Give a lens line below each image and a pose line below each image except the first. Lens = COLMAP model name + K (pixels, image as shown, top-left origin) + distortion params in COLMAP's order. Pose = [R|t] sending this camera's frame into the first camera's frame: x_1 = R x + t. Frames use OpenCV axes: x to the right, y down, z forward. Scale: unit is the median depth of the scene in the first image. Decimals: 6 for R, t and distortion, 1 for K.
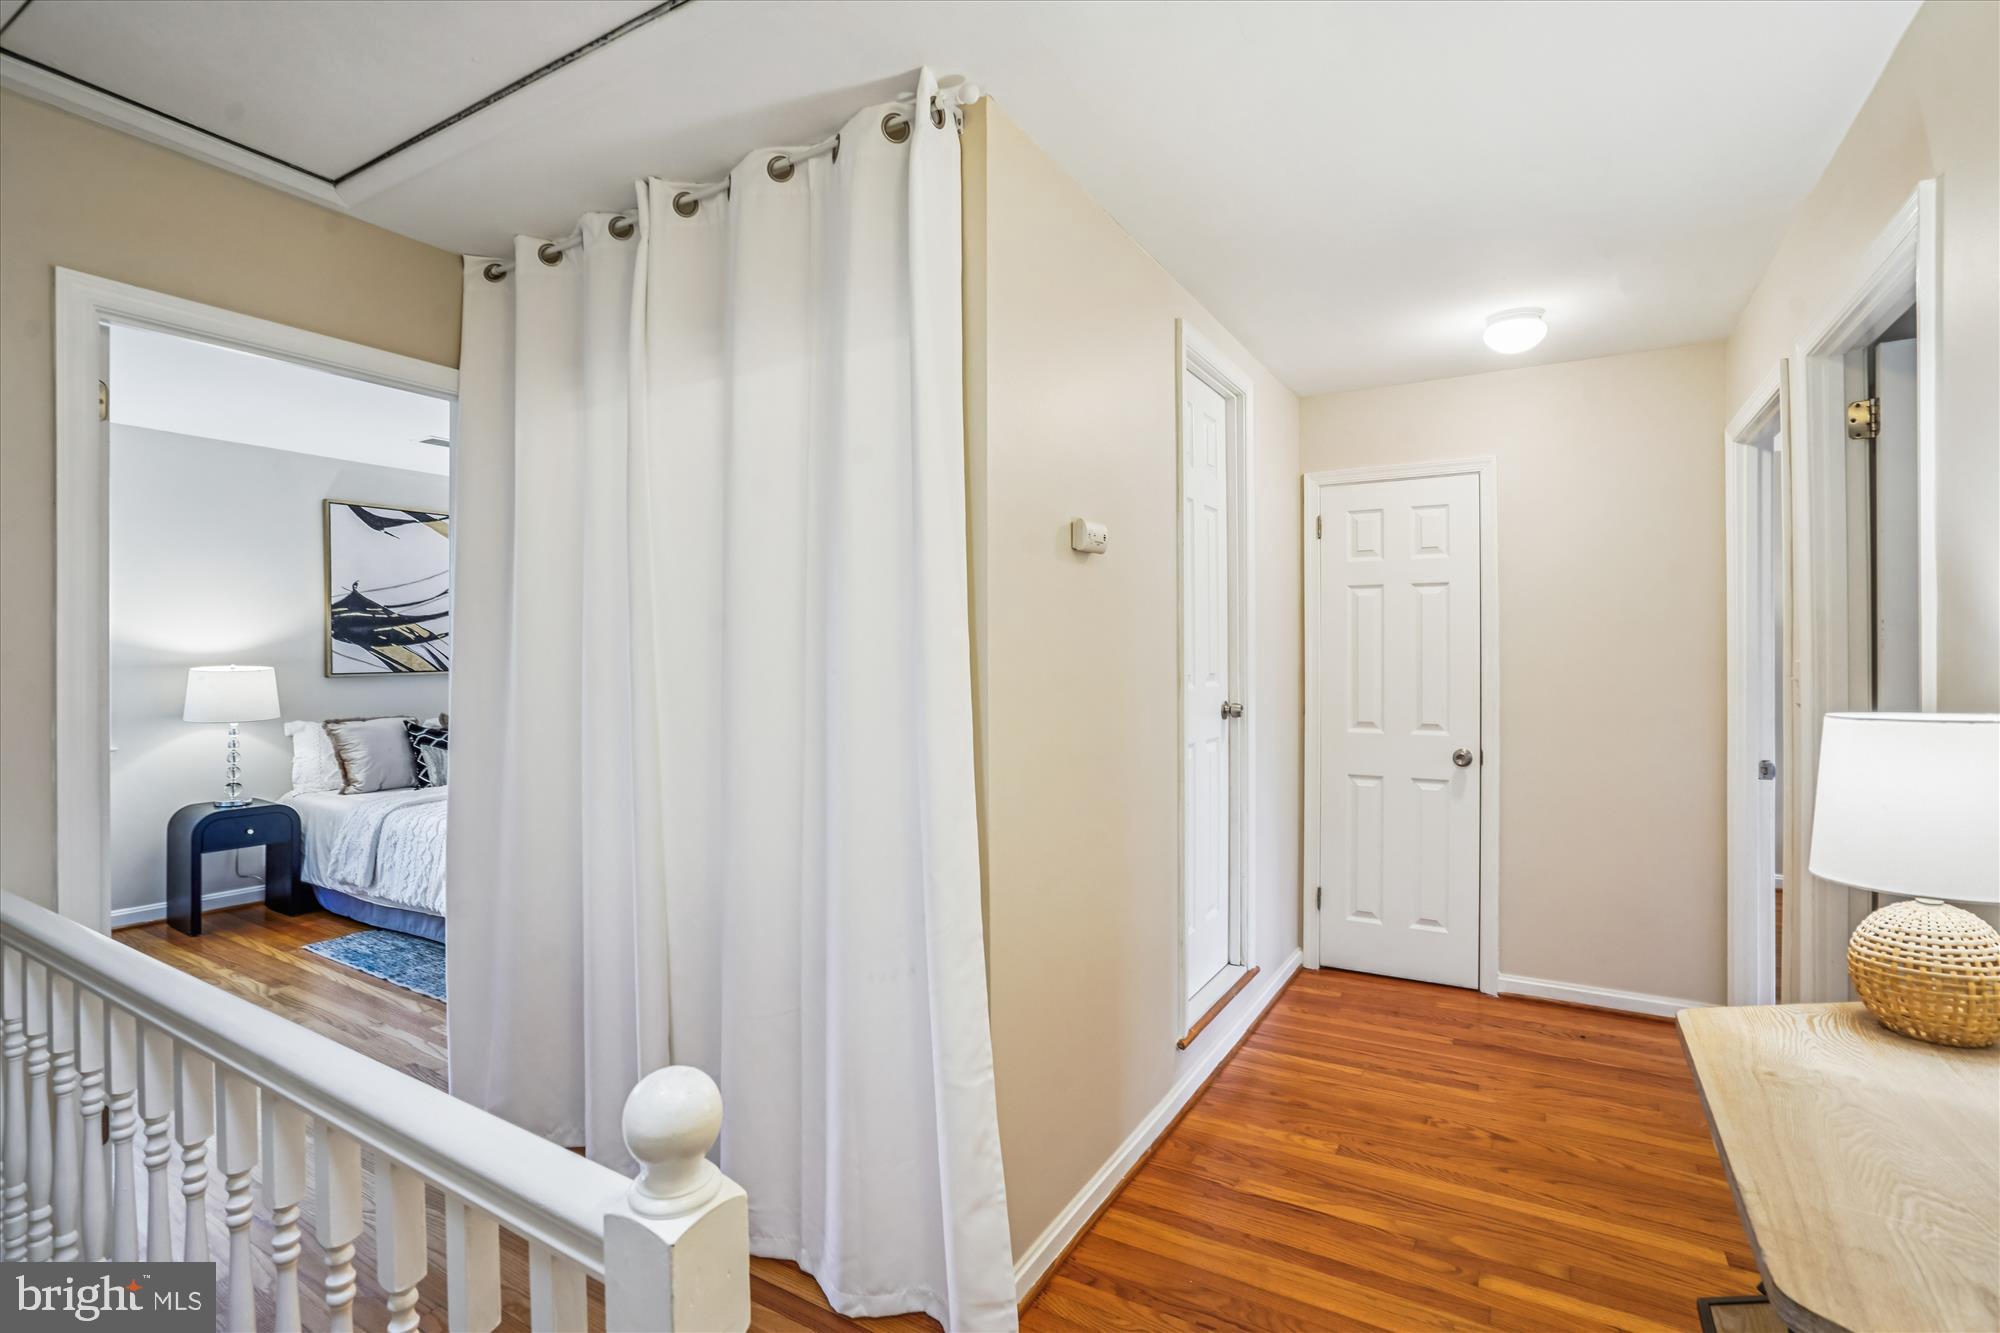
lens RADIAL K [[927.1, 0, 990.3], [0, 927.1, 656.3], [0, 0, 1]] dist [-0.027770, 0.010673]
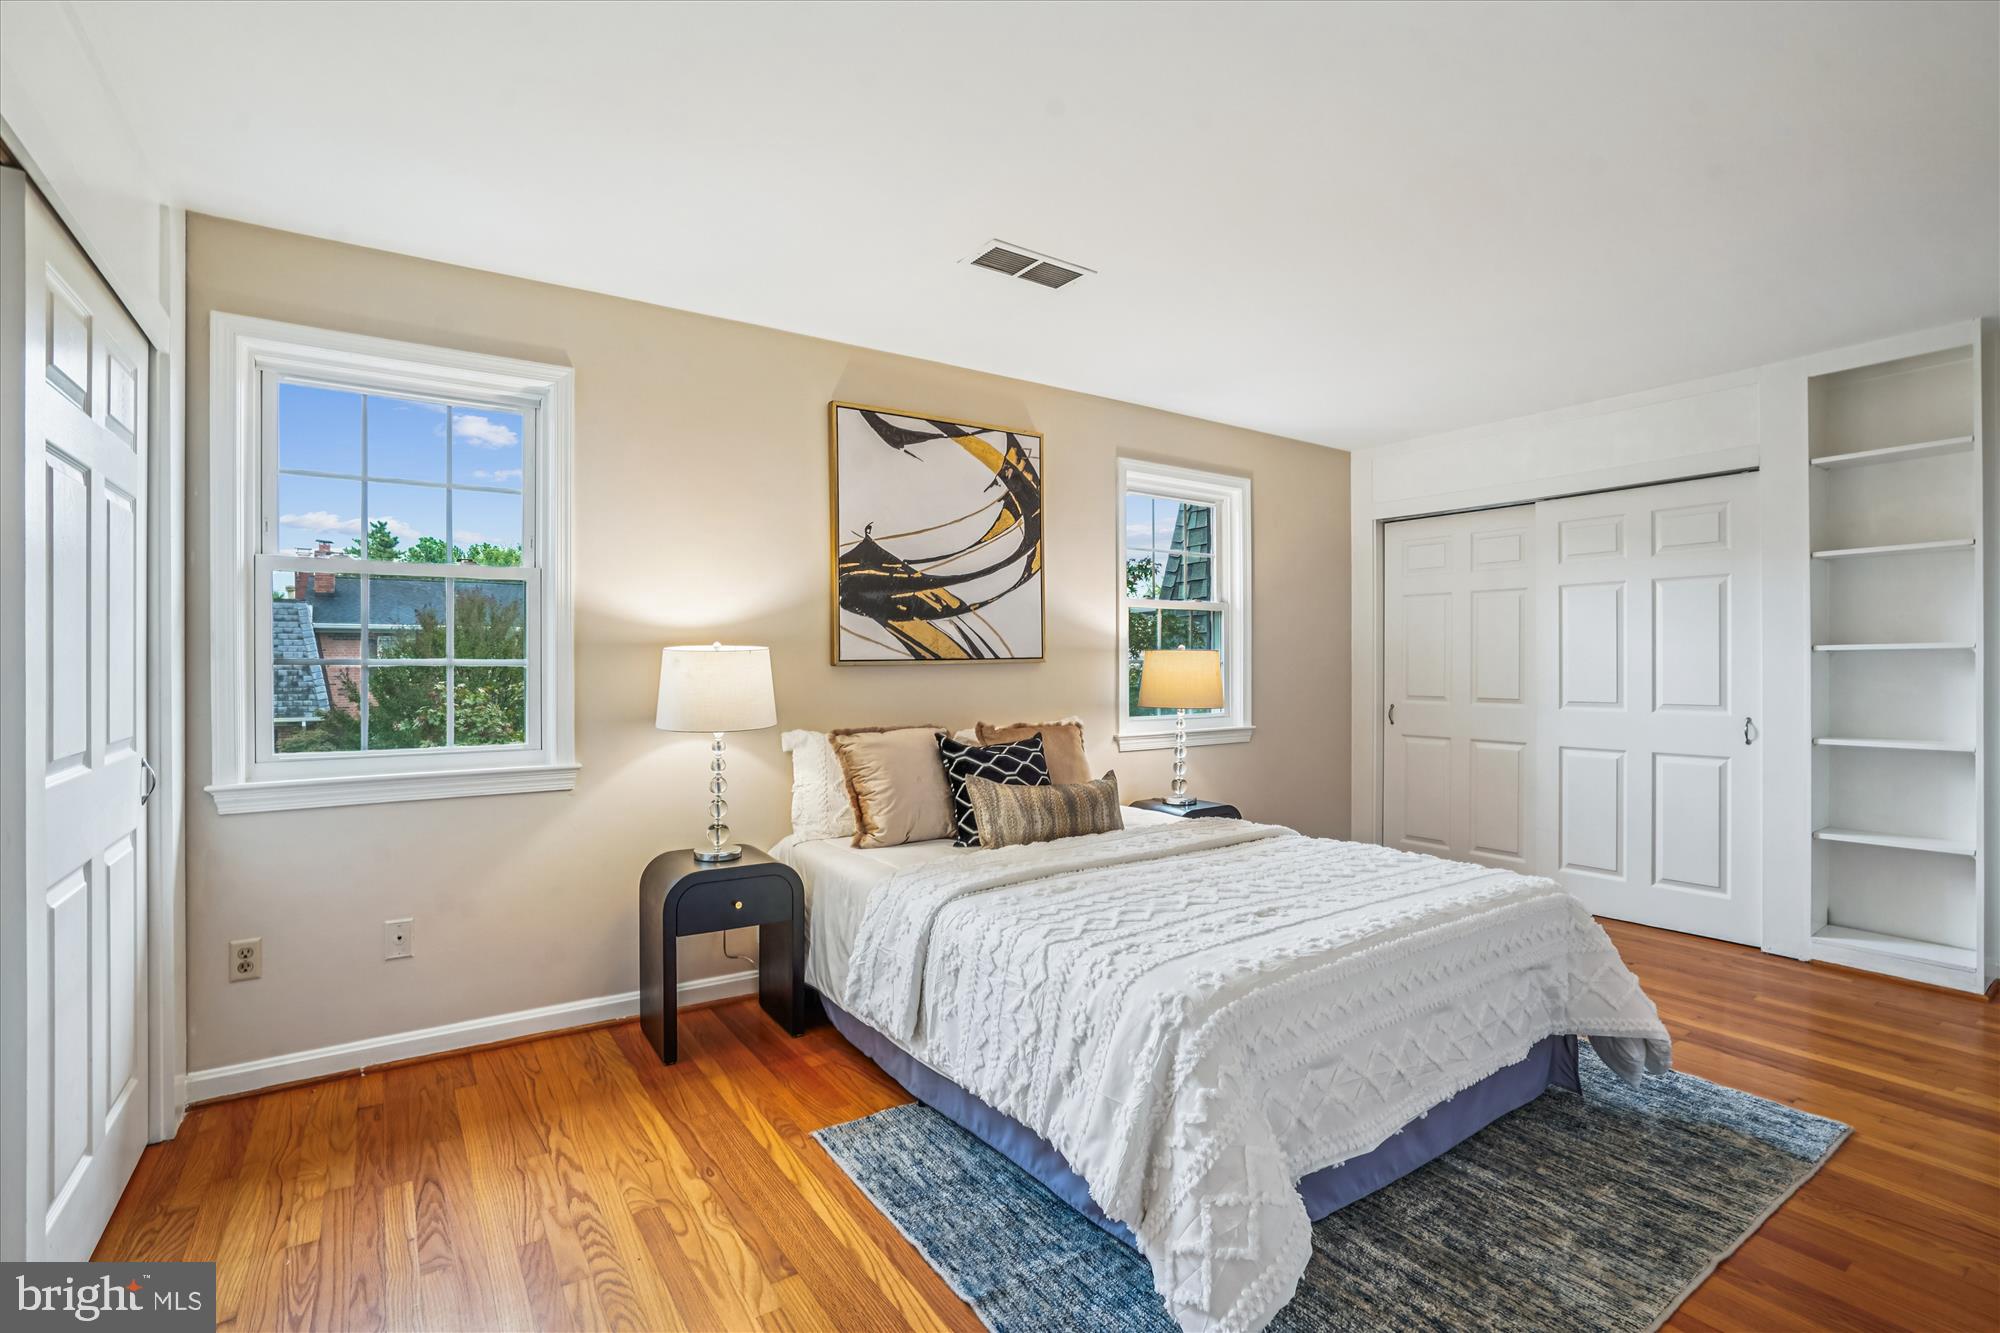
lens RADIAL K [[927.1, 0, 997.5], [0, 927.1, 669.2], [0, 0, 1]] dist [-0.027770, 0.010673]
pose [[0.912869, 0.003387, -0.408240, -0.346526], [-0.000658, 0.999976, 0.006826, 0.021386], [0.408253, -0.005963, 0.912849, 0.441085]]
